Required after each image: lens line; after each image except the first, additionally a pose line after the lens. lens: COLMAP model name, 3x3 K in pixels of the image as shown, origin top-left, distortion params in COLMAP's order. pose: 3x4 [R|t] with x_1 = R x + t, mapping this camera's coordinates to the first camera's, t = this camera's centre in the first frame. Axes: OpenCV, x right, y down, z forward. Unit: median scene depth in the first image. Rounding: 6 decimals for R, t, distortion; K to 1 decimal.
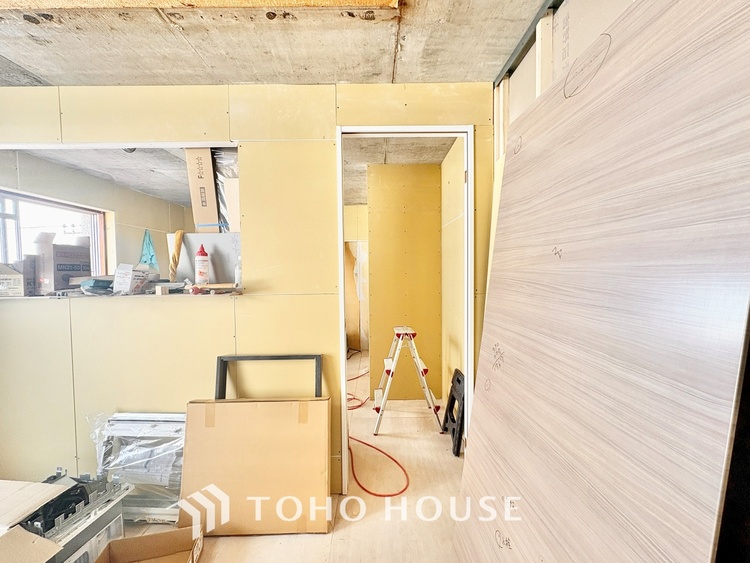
lens RADIAL K [[299.0, 0, 374.9], [0, 299.0, 279.2], [0, 0, 1]] dist [-0.000246, 0.000700]
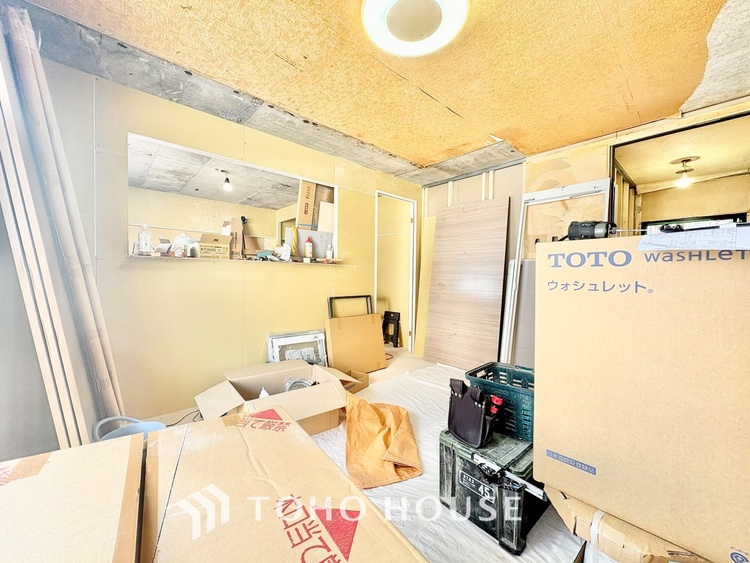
lens RADIAL K [[299.0, 0, 374.4], [0, 299.0, 281.3], [0, 0, 1]] dist [-0.000246, 0.000700]
pose [[0.742195, 0.009647, 0.670115, -1.556443], [-0.002920, 0.999933, -0.011161, 0.177096], [-0.670178, 0.006327, 0.742174, -0.591281]]
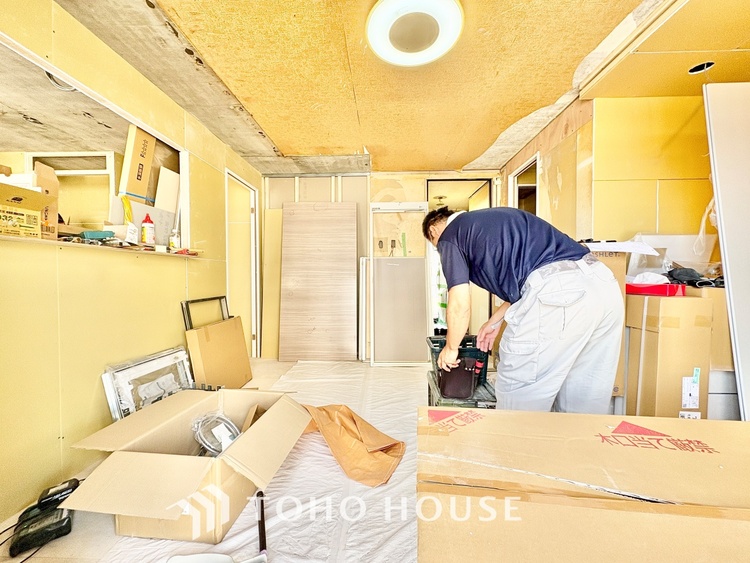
lens RADIAL K [[299.0, 0, 375.1], [0, 299.0, 281.5], [0, 0, 1]] dist [-0.000246, 0.000700]
pose [[0.033772, -0.005093, 0.999417, -1.848747], [0.032437, 0.999466, 0.003997, 0.189628], [-0.998903, 0.032283, 0.033919, 0.067209]]
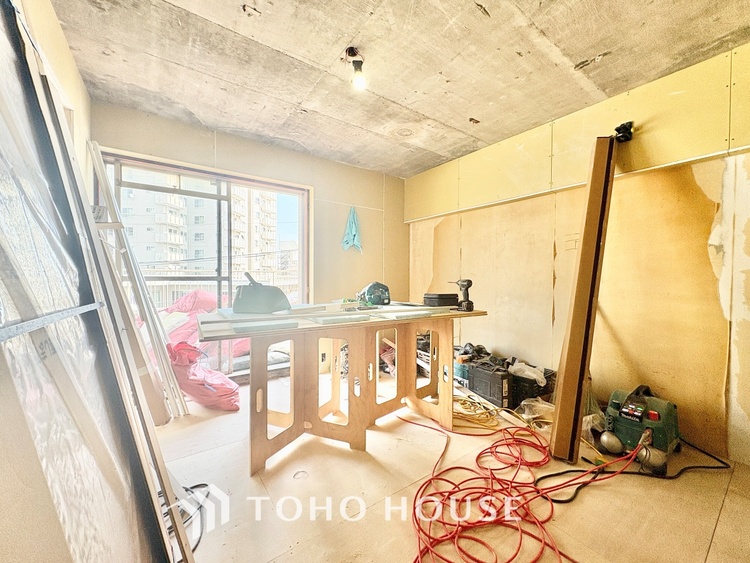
lens RADIAL K [[299.0, 0, 389.3], [0, 299.0, 284.6], [0, 0, 1]] dist [-0.000246, 0.000700]
pose [[0.580365, 0.029923, -0.813807, 0.004355], [-0.033162, 0.999364, 0.013096, 0.100612], [0.813681, 0.019387, 0.580988, 1.345011]]
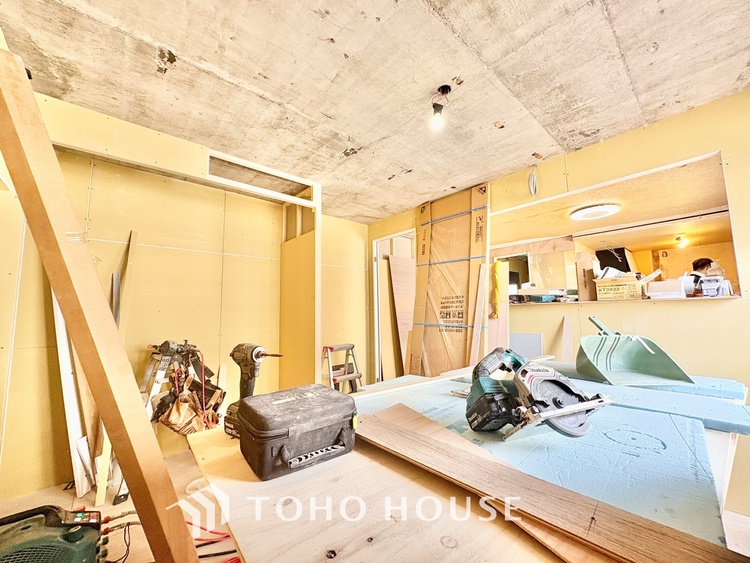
lens RADIAL K [[299.0, 0, 370.8], [0, 299.0, 278.8], [0, 0, 1]] dist [-0.000246, 0.000700]
pose [[-0.675504, 0.094098, 0.731327, -1.367587], [0.043371, 0.995177, -0.087986, 0.002229], [-0.736080, -0.027717, -0.676327, 2.599006]]
